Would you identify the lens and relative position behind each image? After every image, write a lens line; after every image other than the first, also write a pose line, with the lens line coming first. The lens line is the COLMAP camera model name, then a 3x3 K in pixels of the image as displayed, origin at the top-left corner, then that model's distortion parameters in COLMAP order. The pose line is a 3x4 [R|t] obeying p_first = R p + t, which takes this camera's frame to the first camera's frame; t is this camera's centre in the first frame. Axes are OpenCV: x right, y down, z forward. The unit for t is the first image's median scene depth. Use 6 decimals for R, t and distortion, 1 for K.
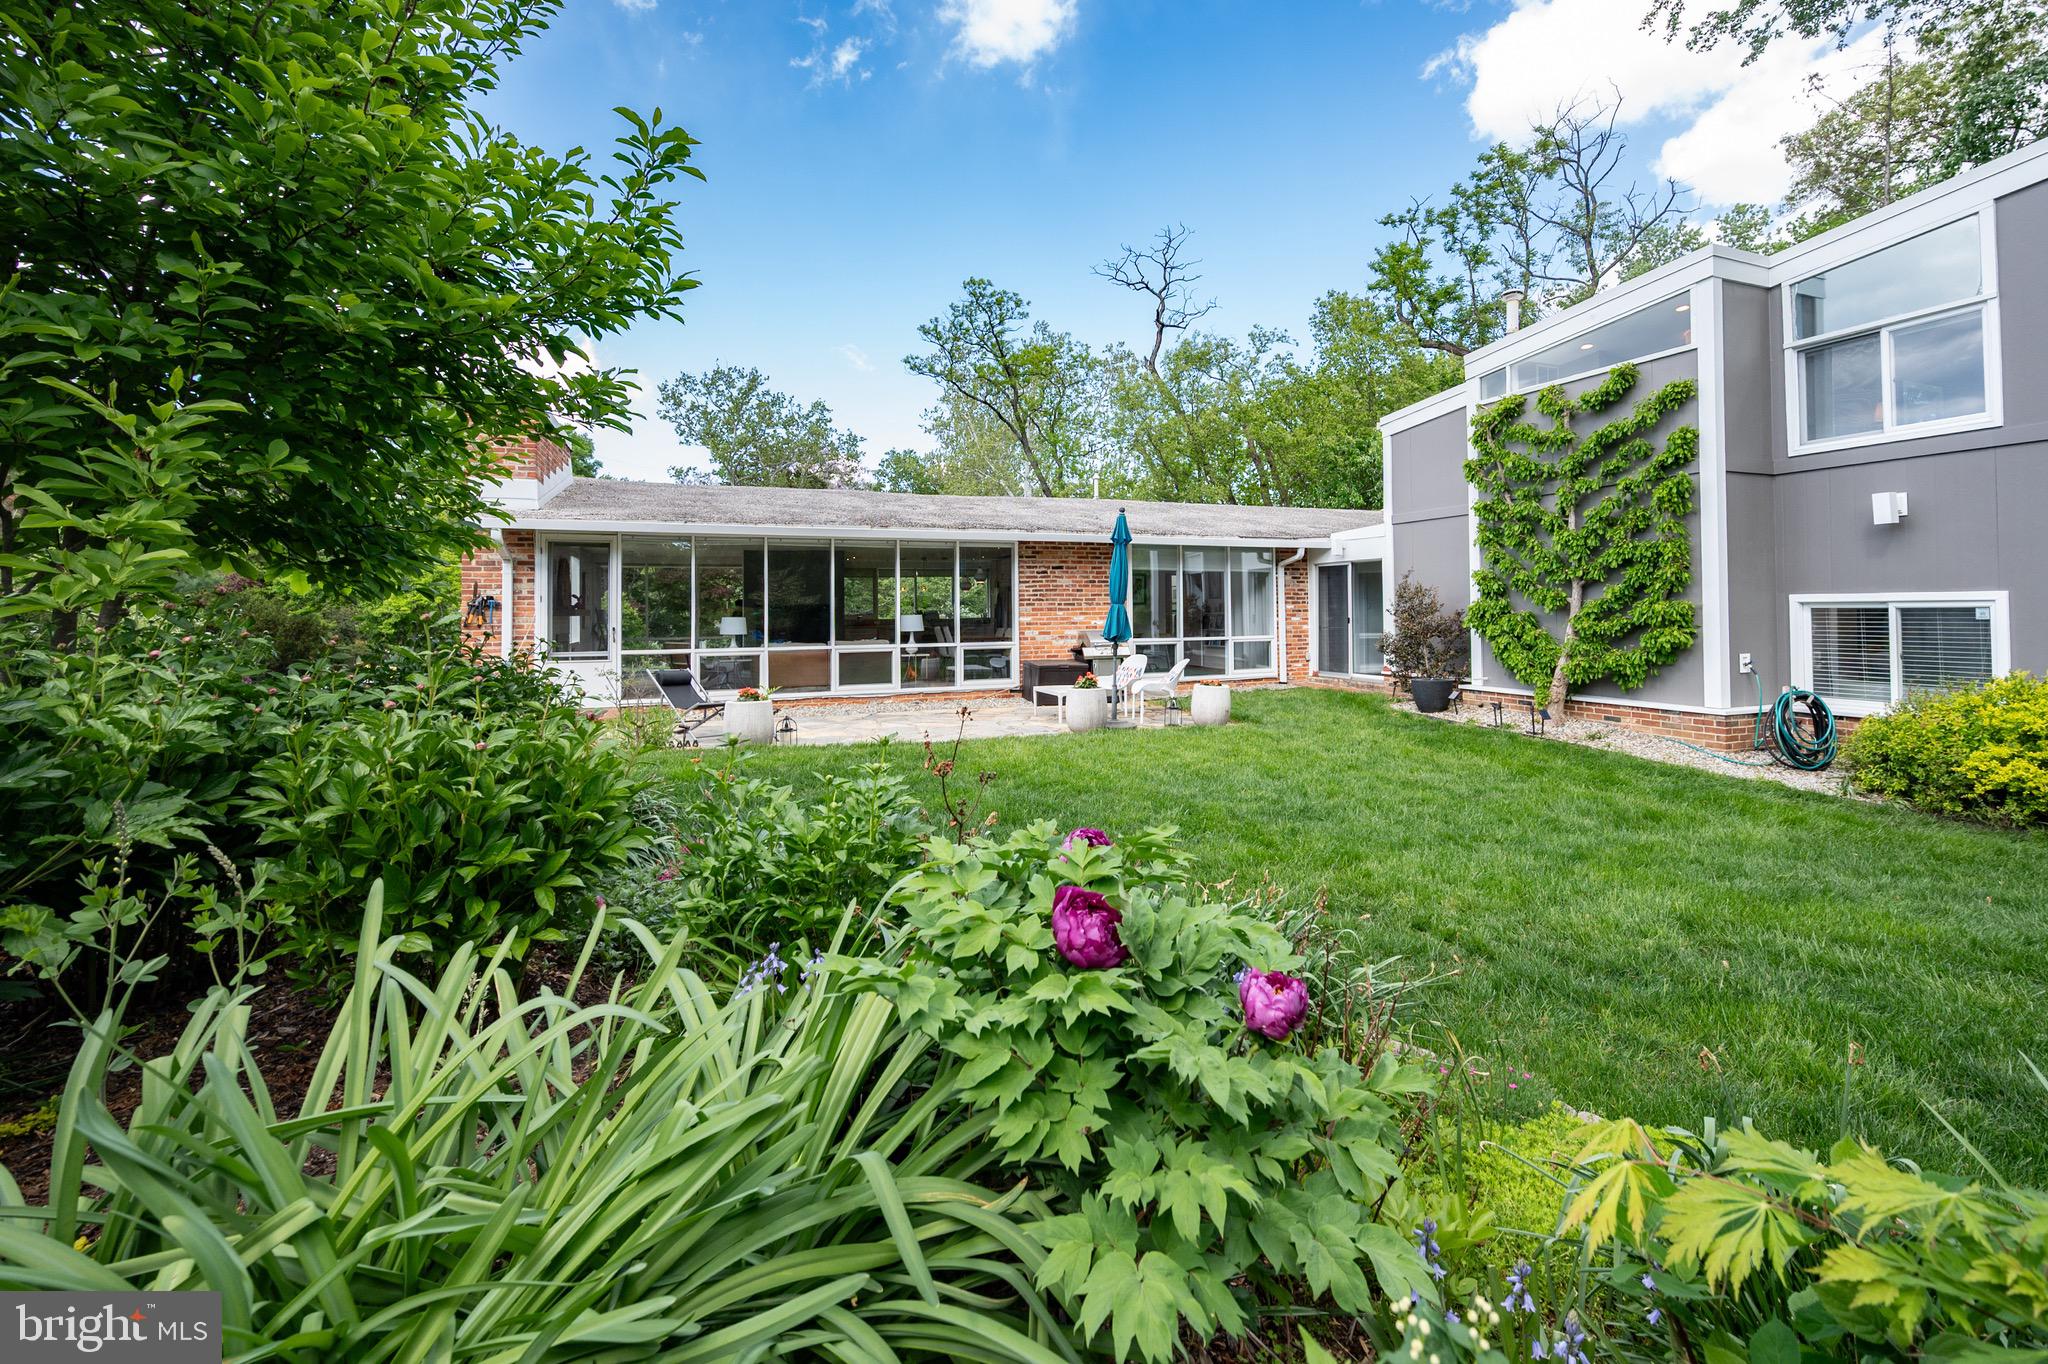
lens RADIAL K [[878.8, 0, 1076.1], [0, 878.8, 592.1], [0, 0, 1]] dist [-0.002525, -0.000398]
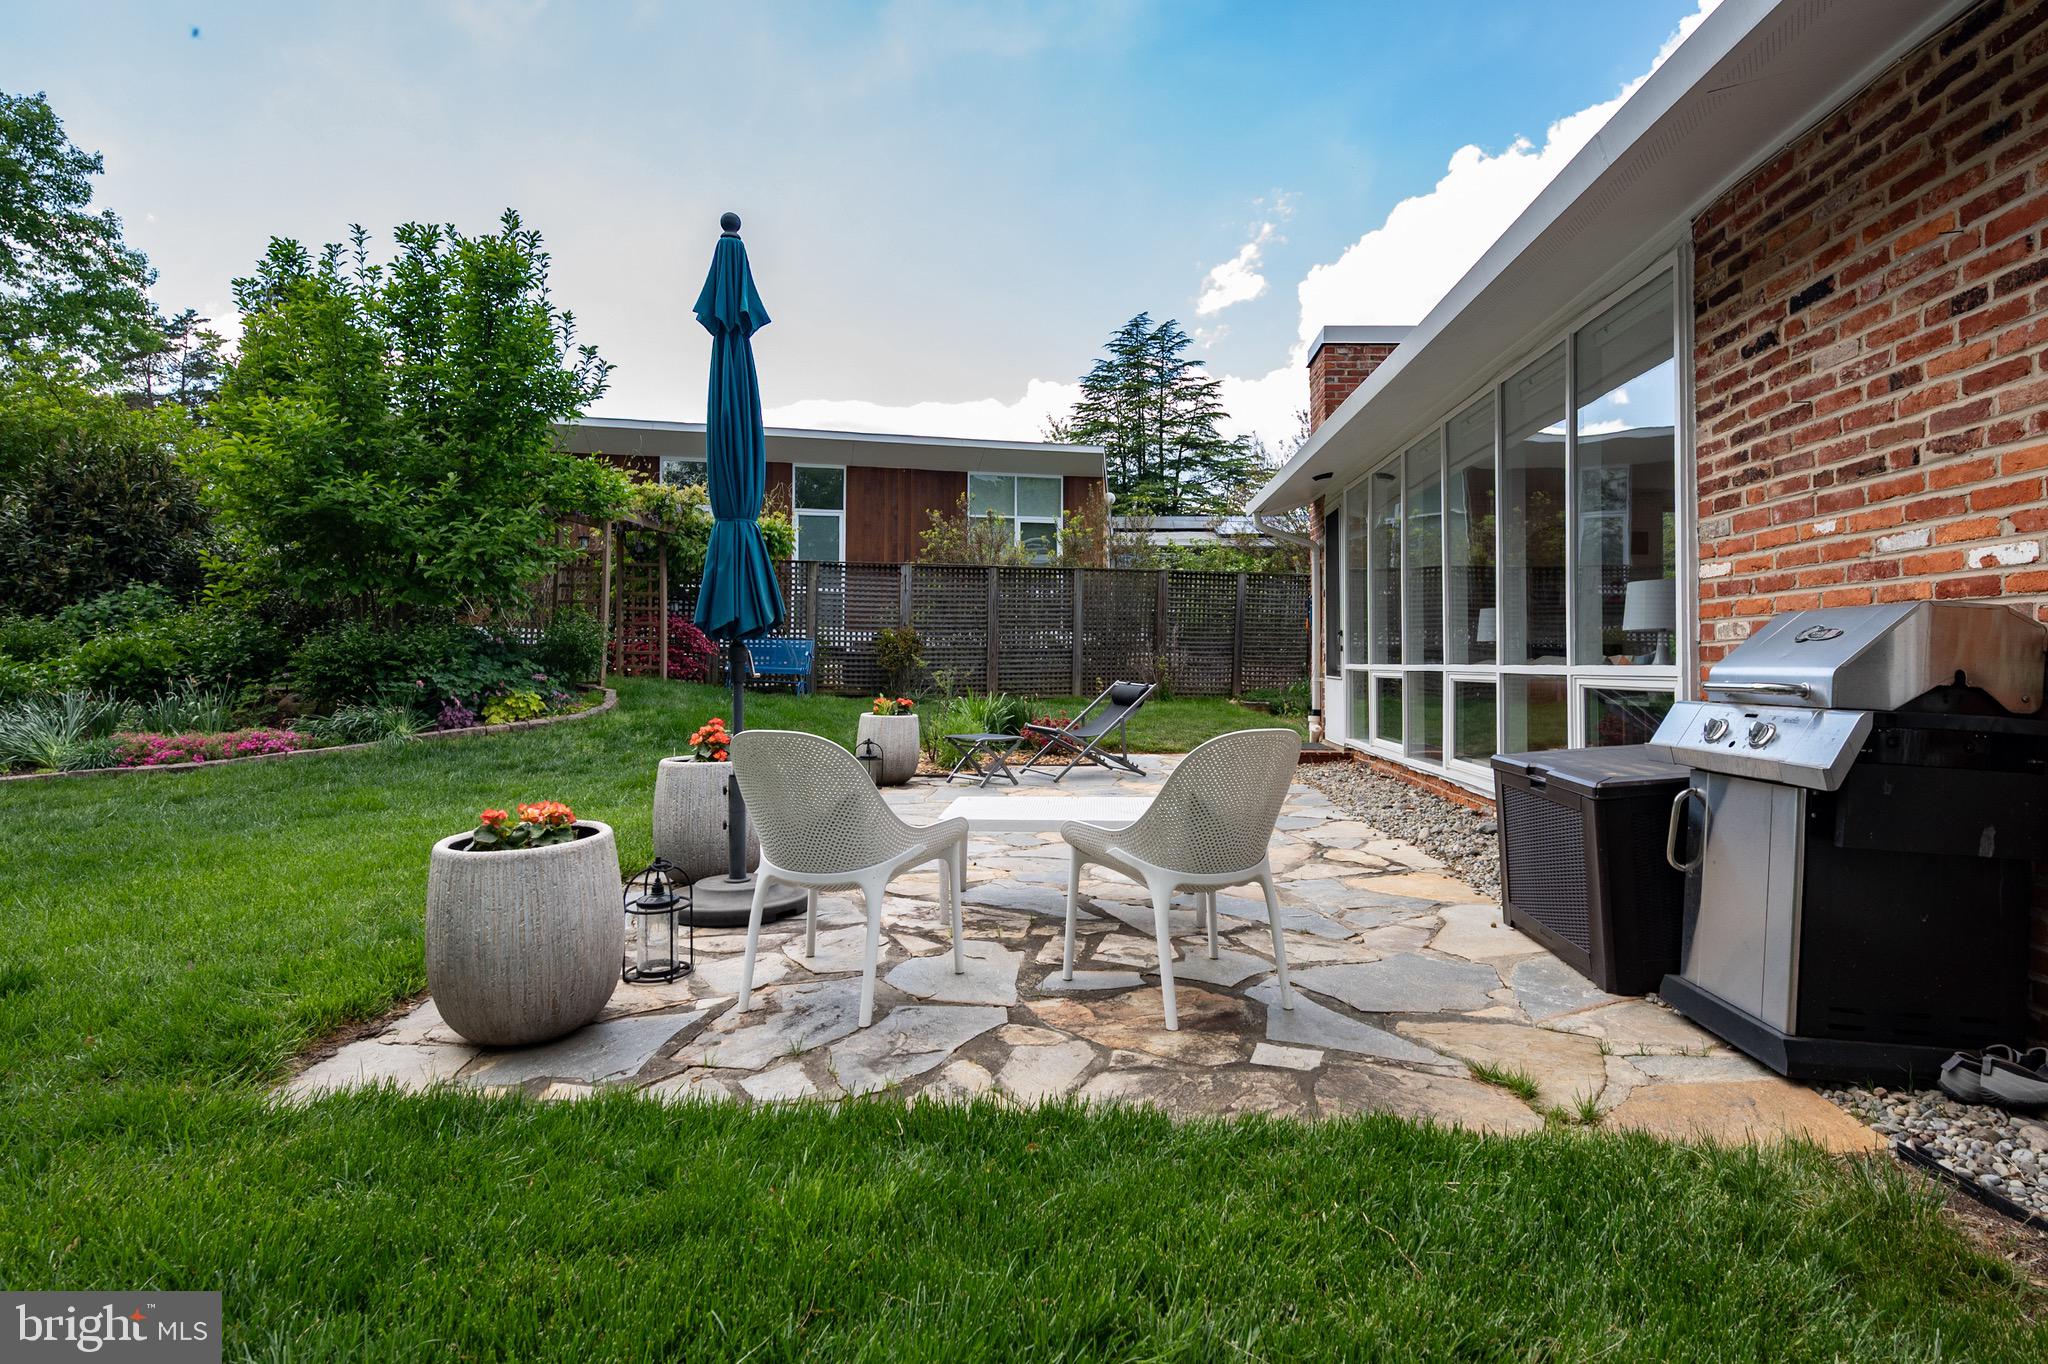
lens RADIAL K [[1069.3, 0, 1024.4], [0, 1069.3, 631.3], [0, 0, 1]] dist [-0.001701, -0.000148]
pose [[-0.446028, -0.019698, -0.894802, 0.282057], [0.016390, 0.999410, -0.030171, 0.053851], [0.894869, -0.028123, -0.445442, 0.987594]]
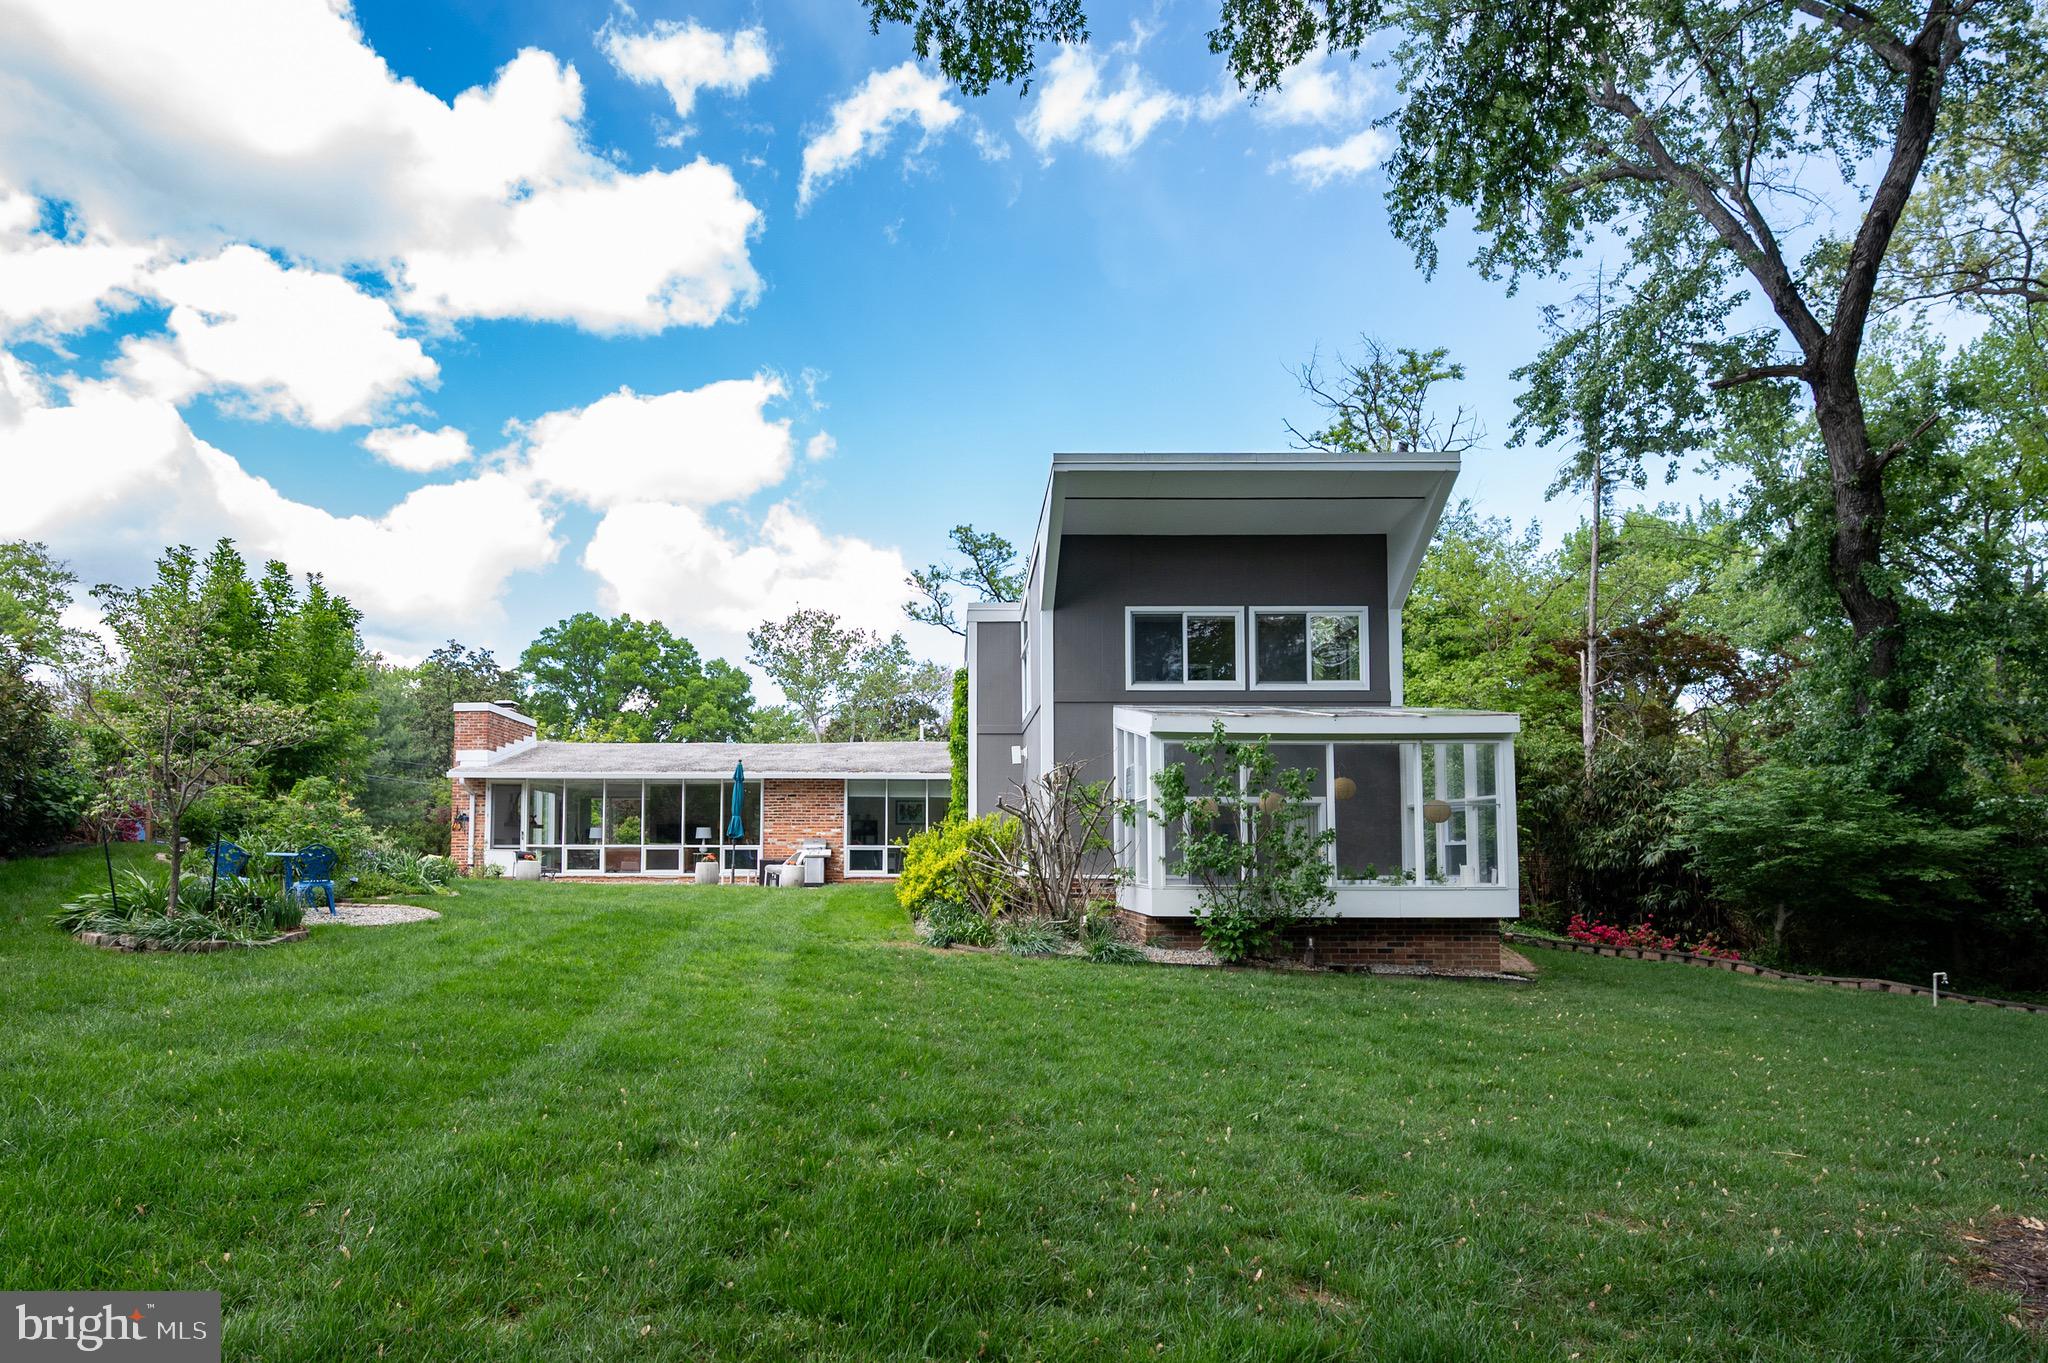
lens RADIAL K [[1158.2, 0, 946.9], [0, 1158.2, 796.5], [0, 0, 1]] dist [-0.012081, -0.000718]
pose [[0.924144, -0.010431, -0.381902, 0.999652], [-0.002444, 0.999445, -0.033213, 0.038812], [0.382036, 0.031627, 0.923606, -0.720189]]
